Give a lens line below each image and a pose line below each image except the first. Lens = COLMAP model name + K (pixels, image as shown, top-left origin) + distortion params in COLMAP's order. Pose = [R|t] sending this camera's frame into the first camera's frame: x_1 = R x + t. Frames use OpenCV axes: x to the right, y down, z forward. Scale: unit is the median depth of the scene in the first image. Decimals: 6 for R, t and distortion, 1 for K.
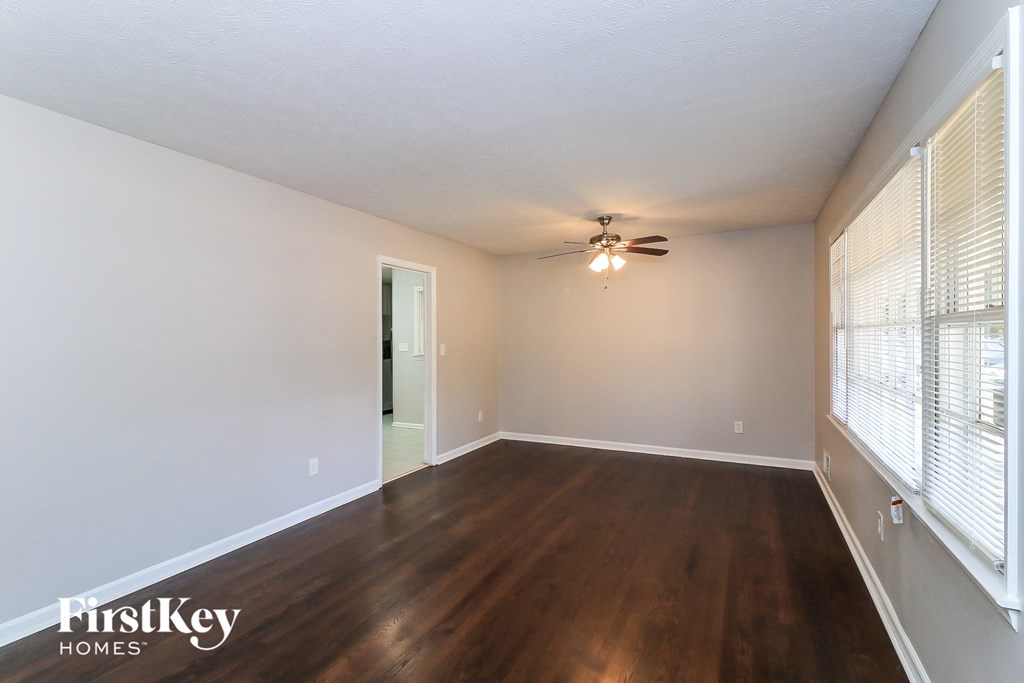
lens RADIAL K [[472.8, 0, 512.0], [0, 472.8, 341.5], [0, 0, 1]] dist [0.000843, 0.000034]
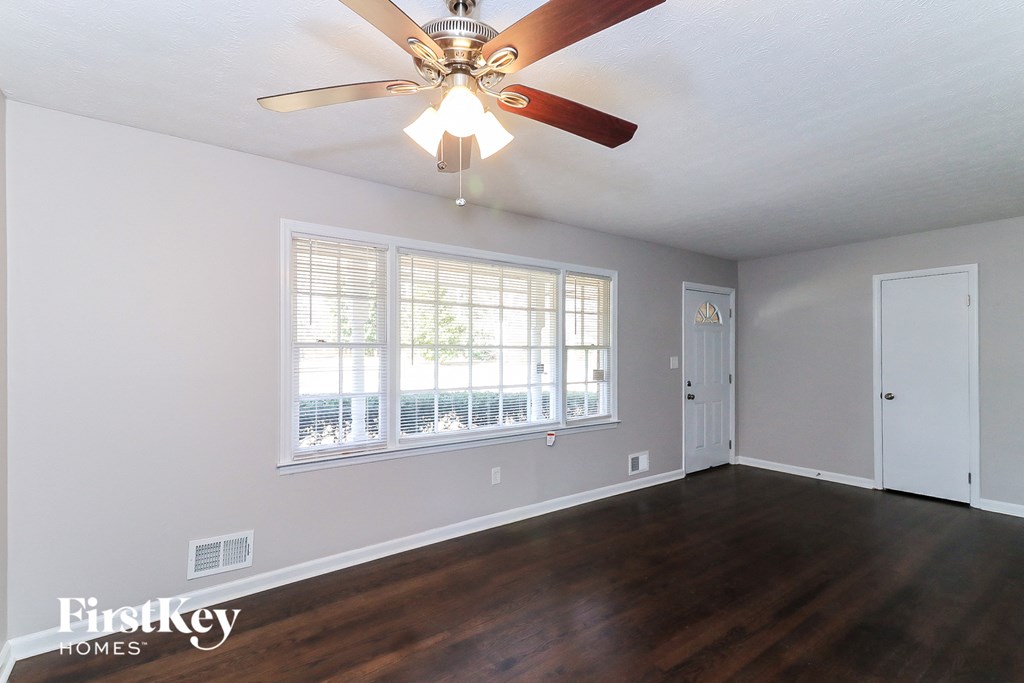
lens RADIAL K [[461.5, 0, 502.2], [0, 461.5, 351.0], [0, 0, 1]] dist [0.002115, 0.000004]
pose [[-0.883671, 0.010518, 0.467990, 0.031450], [0.009798, 0.999944, -0.003972, -0.011313], [-0.468005, 0.001075, -0.883725, 1.508292]]
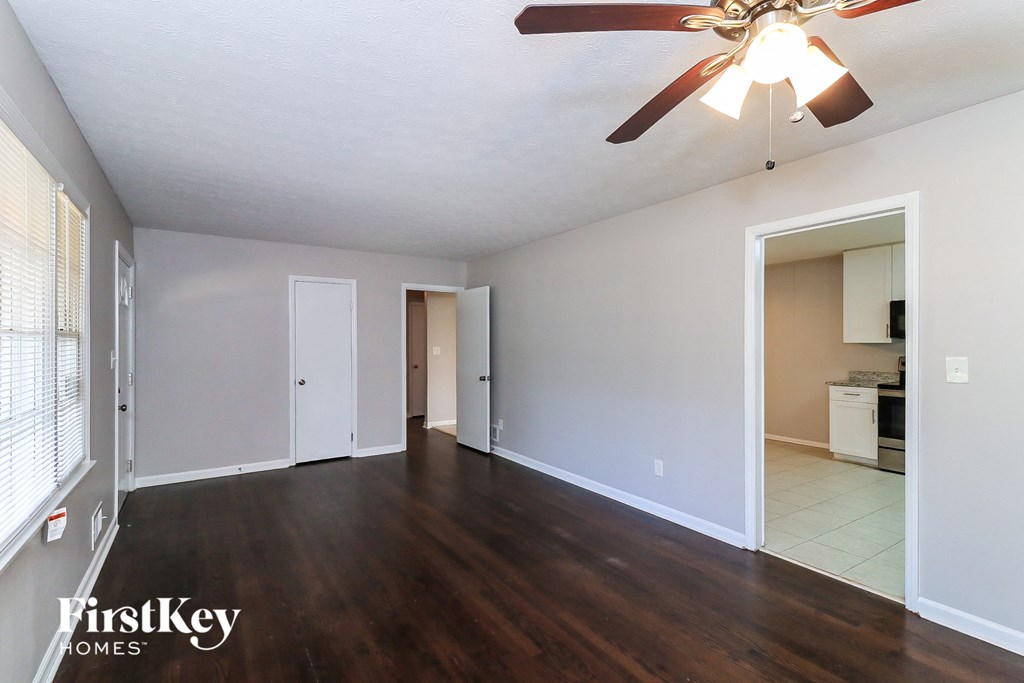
lens RADIAL K [[461.5, 0, 502.2], [0, 461.5, 351.0], [0, 0, 1]] dist [0.002115, 0.000004]
pose [[-0.516091, 0.019910, -0.856302, 0.598025], [0.000421, 0.999736, 0.022992, -0.013653], [0.856534, 0.011506, -0.515963, 1.192744]]
